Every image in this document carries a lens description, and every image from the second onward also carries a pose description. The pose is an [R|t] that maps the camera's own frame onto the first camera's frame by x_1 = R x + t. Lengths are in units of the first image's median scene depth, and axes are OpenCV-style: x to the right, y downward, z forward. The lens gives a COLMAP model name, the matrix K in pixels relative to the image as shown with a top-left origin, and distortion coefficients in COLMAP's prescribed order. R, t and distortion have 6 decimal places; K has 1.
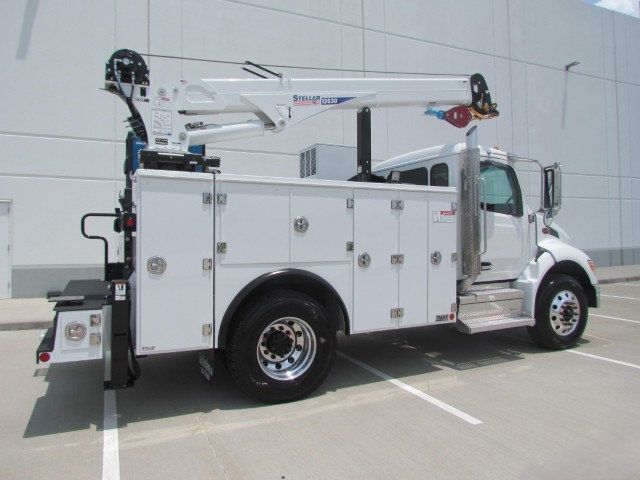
lens RADIAL K [[449.0, 0, 318.9], [0, 449.0, 238.1], [0, 0, 1]] dist [-0.020700, 0.010206]
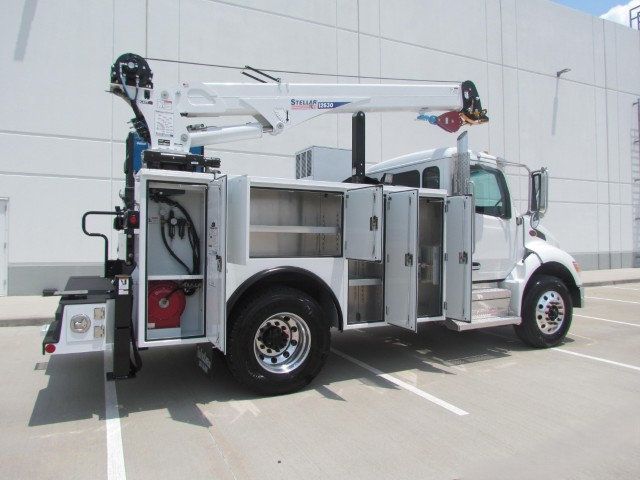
lens RADIAL K [[449.0, 0, 319.1], [0, 449.0, 240.2], [0, 0, 1]] dist [-0.020700, 0.010206]
pose [[0.999835, 0.009479, 0.015512, -0.004798], [-0.009480, 0.999955, -0.000040, 0.006464], [-0.015512, -0.000107, 0.999880, -0.037897]]
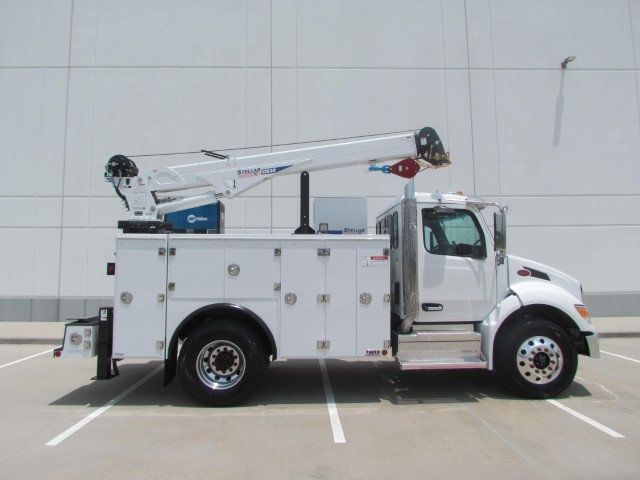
lens RADIAL K [[450.1, 0, 321.7], [0, 450.1, 241.6], [0, 0, 1]] dist [-0.017675, 0.001146]
pose [[0.920729, -0.020314, -0.389673, 0.659587], [-0.004468, 0.998030, -0.062585, -0.029099], [0.390177, 0.059365, 0.918824, -0.097012]]
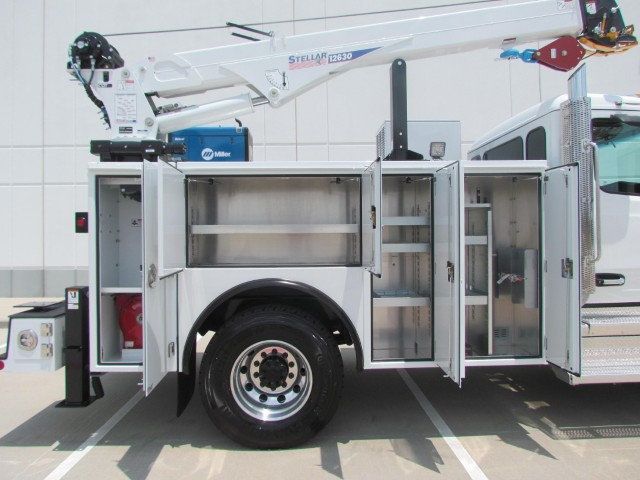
lens RADIAL K [[450.1, 0, 319.4], [0, 450.1, 235.2], [0, 0, 1]] dist [-0.017675, 0.001146]
pose [[0.916461, -0.008285, -0.400037, 0.295888], [0.007624, 0.999966, -0.003243, -0.003174], [0.400050, -0.000078, 0.916493, 0.293724]]
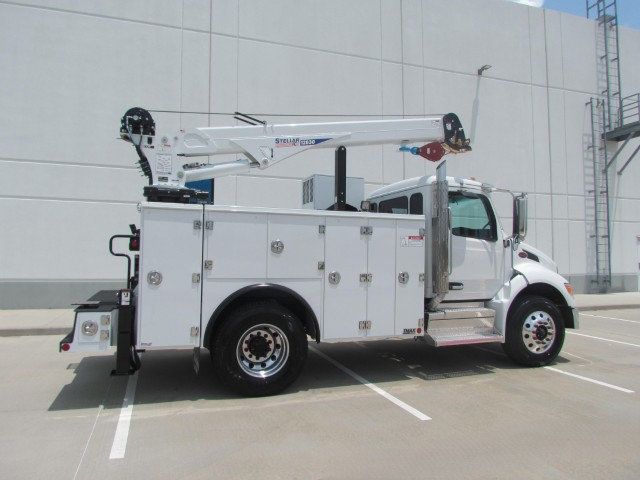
lens RADIAL K [[449.0, 0, 321.5], [0, 449.0, 241.9], [0, 0, 1]] dist [-0.020700, 0.010206]
pose [[0.994449, 0.011513, -0.104586, 0.188410], [-0.015314, 0.999249, -0.035606, -0.002432], [0.104098, 0.037010, 0.993878, -0.162904]]
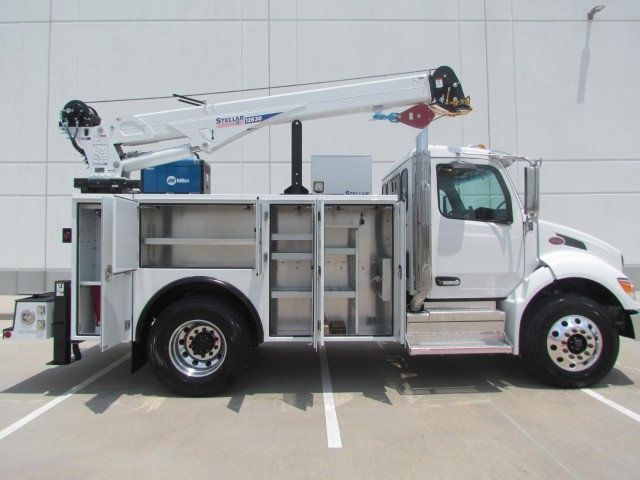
lens RADIAL K [[450.1, 0, 320.5], [0, 450.1, 237.4], [0, 0, 1]] dist [-0.017675, 0.001146]
pose [[0.913912, -0.001246, -0.405911, 0.606523], [-0.004523, 0.999902, -0.013252, -0.013584], [0.405888, 0.013947, 0.913817, 0.098147]]
